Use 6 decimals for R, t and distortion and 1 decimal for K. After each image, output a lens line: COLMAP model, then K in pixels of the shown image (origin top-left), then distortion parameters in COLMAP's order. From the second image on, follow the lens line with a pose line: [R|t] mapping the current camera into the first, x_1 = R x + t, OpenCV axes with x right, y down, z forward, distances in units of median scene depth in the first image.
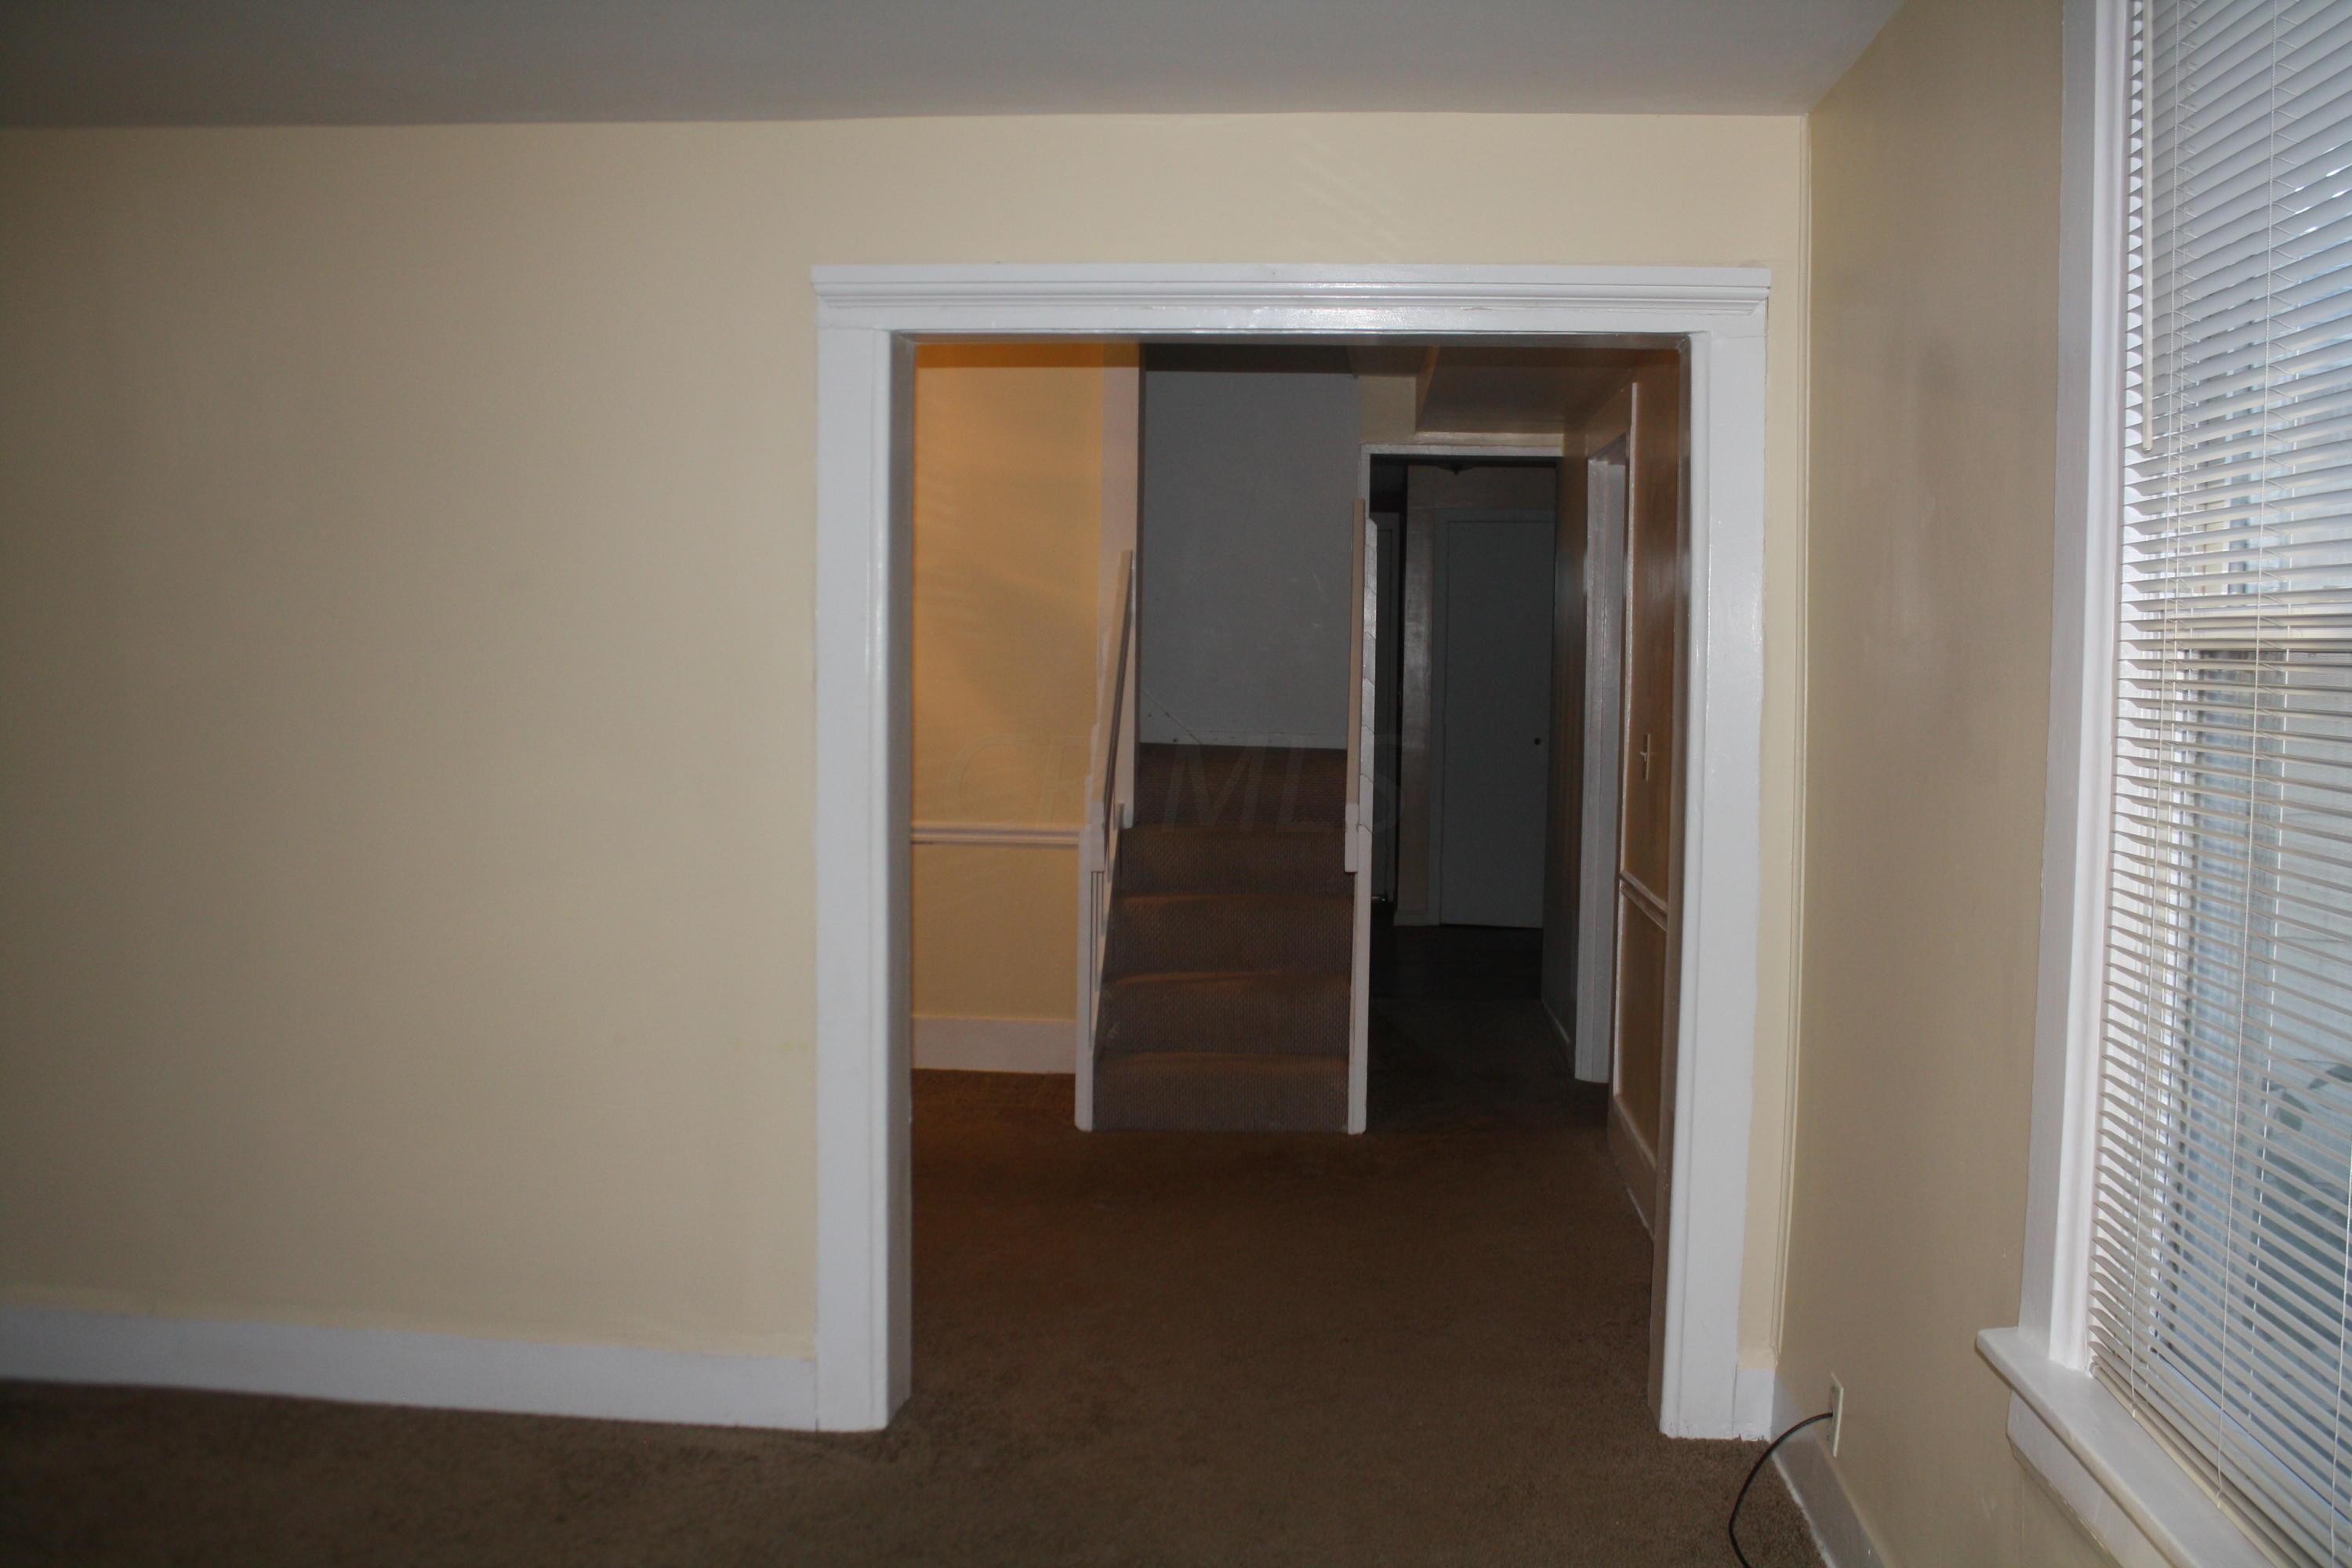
lens RADIAL K [[2141.7, 0, 1177.8], [0, 2141.7, 779.9], [0, 0, 1]] dist [-0.007862, 0.000000]
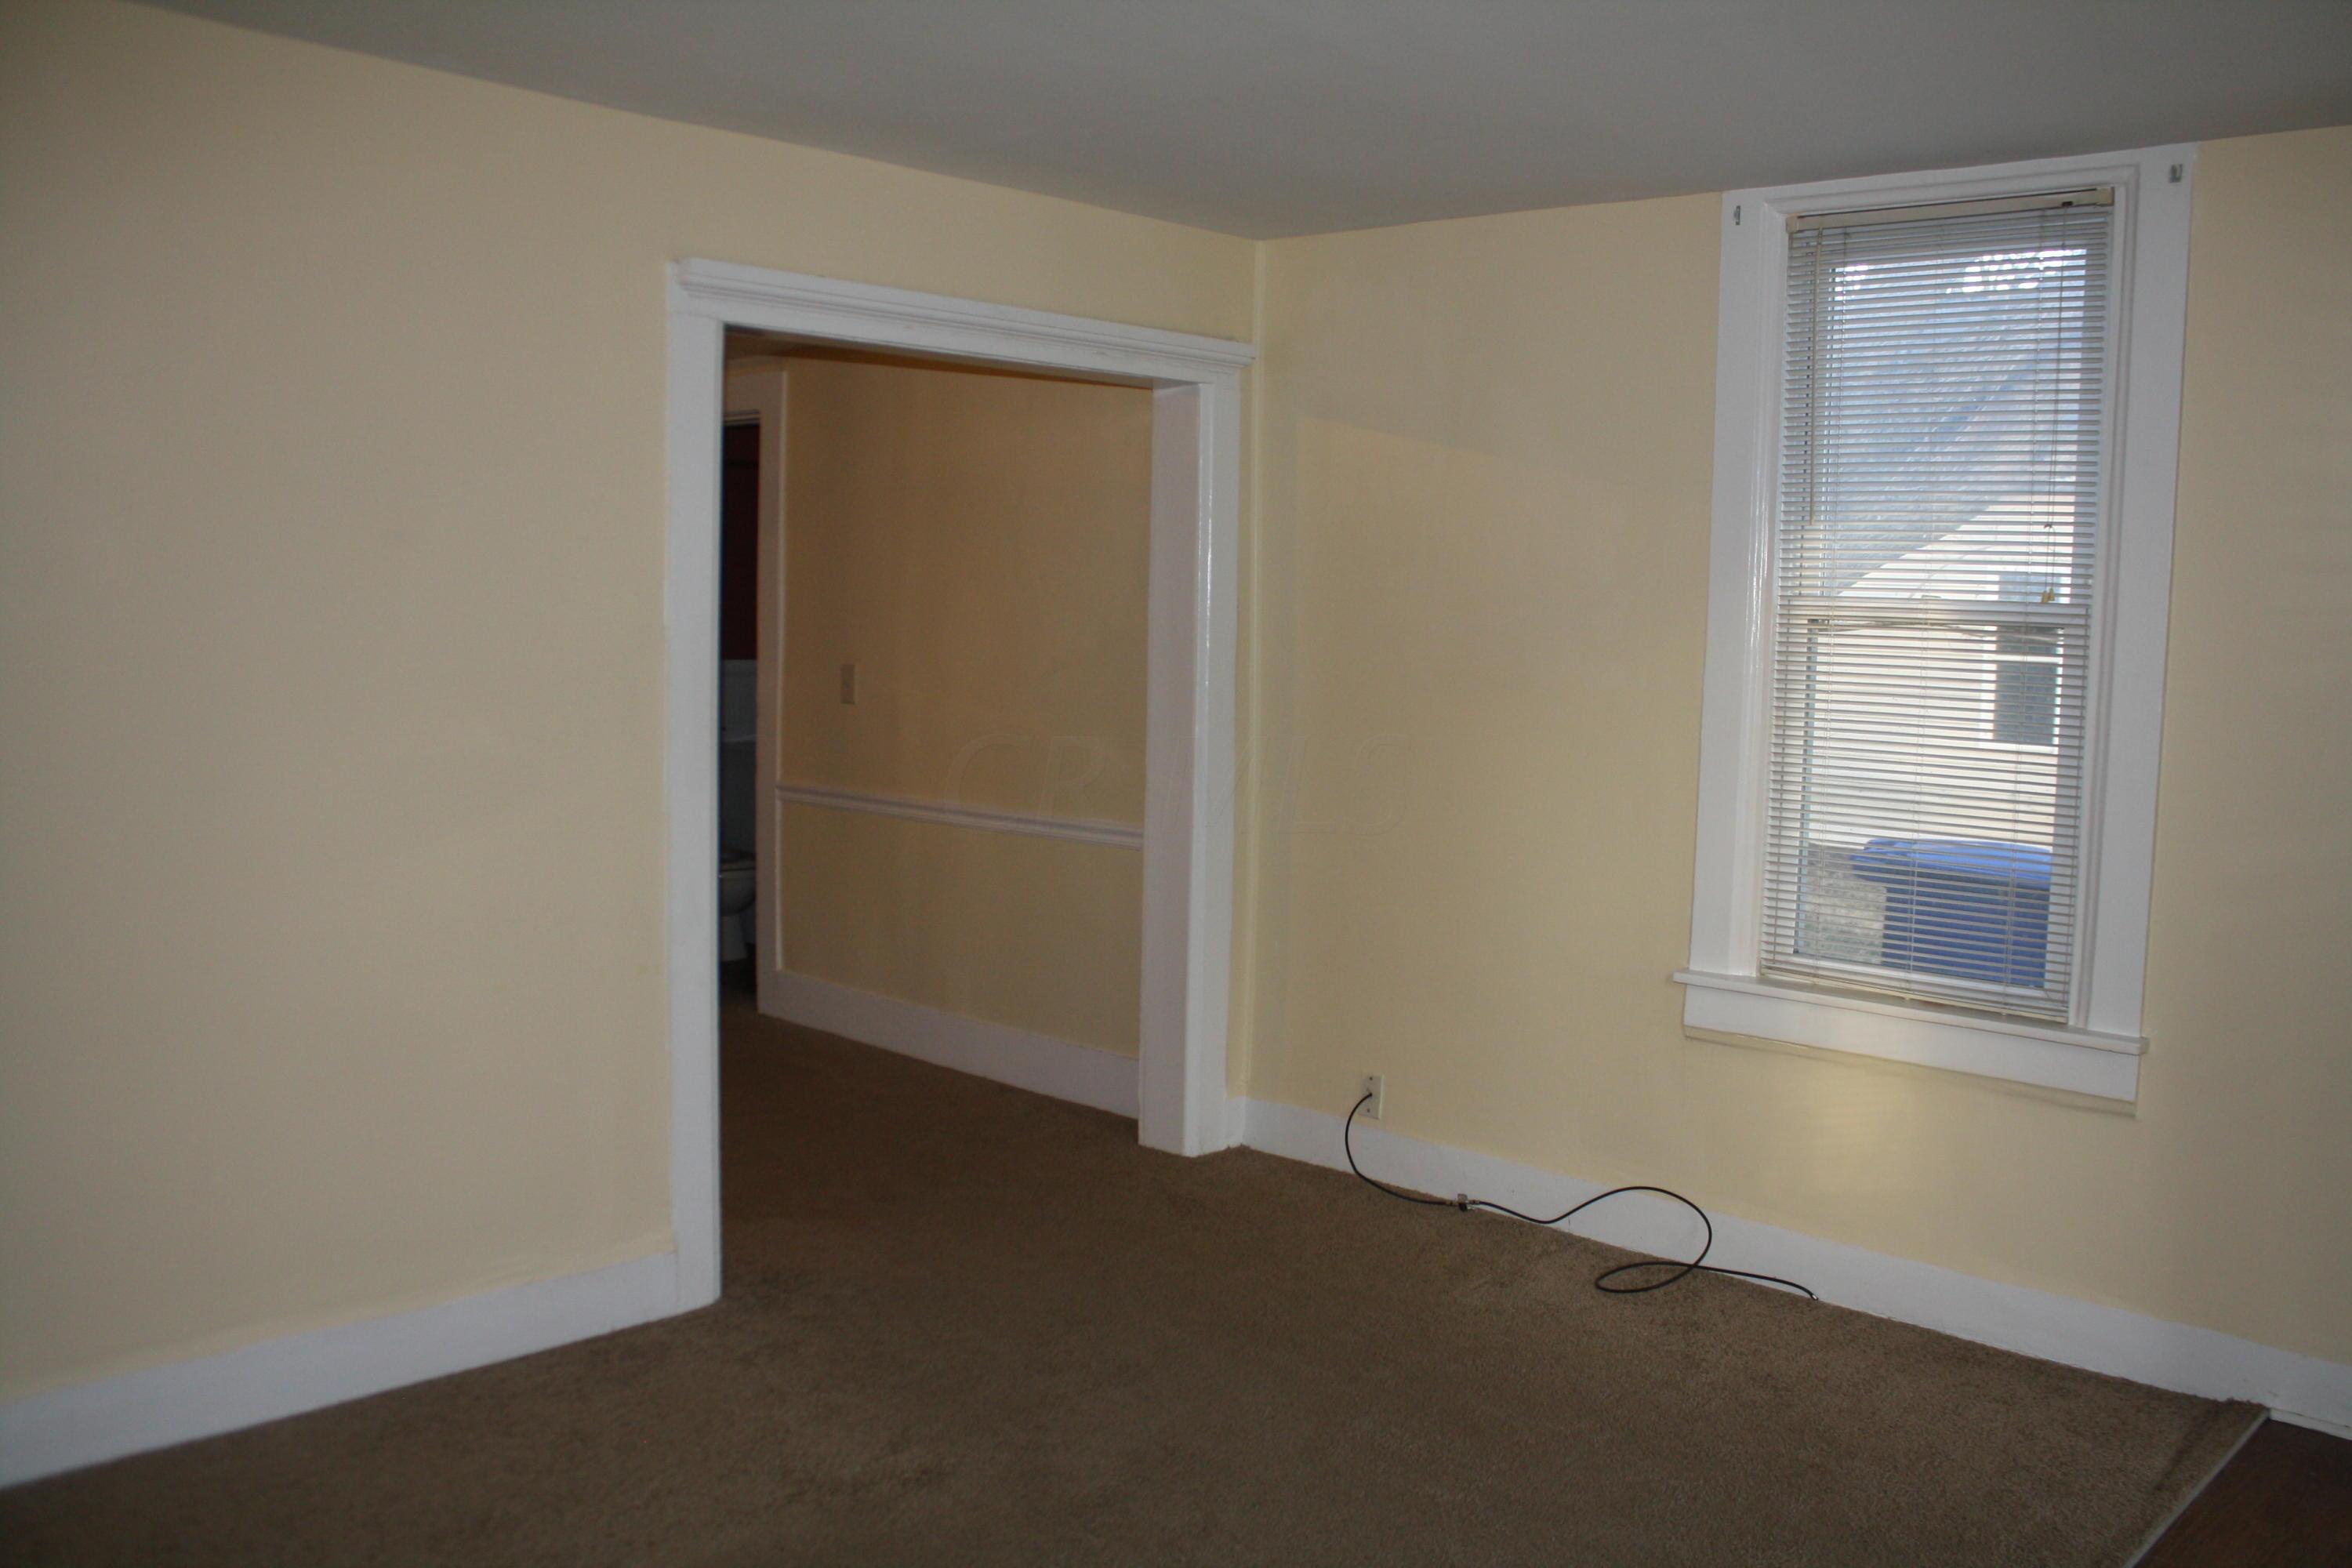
lens RADIAL K [[2141.7, 0, 1175.9], [0, 2141.7, 785.0], [0, 0, 1]] dist [-0.007862, 0.000000]
pose [[0.627287, -0.067724, 0.775838, -0.875360], [0.035518, 0.997663, 0.058371, -0.025361], [-0.777978, -0.009059, 0.628227, 0.112459]]
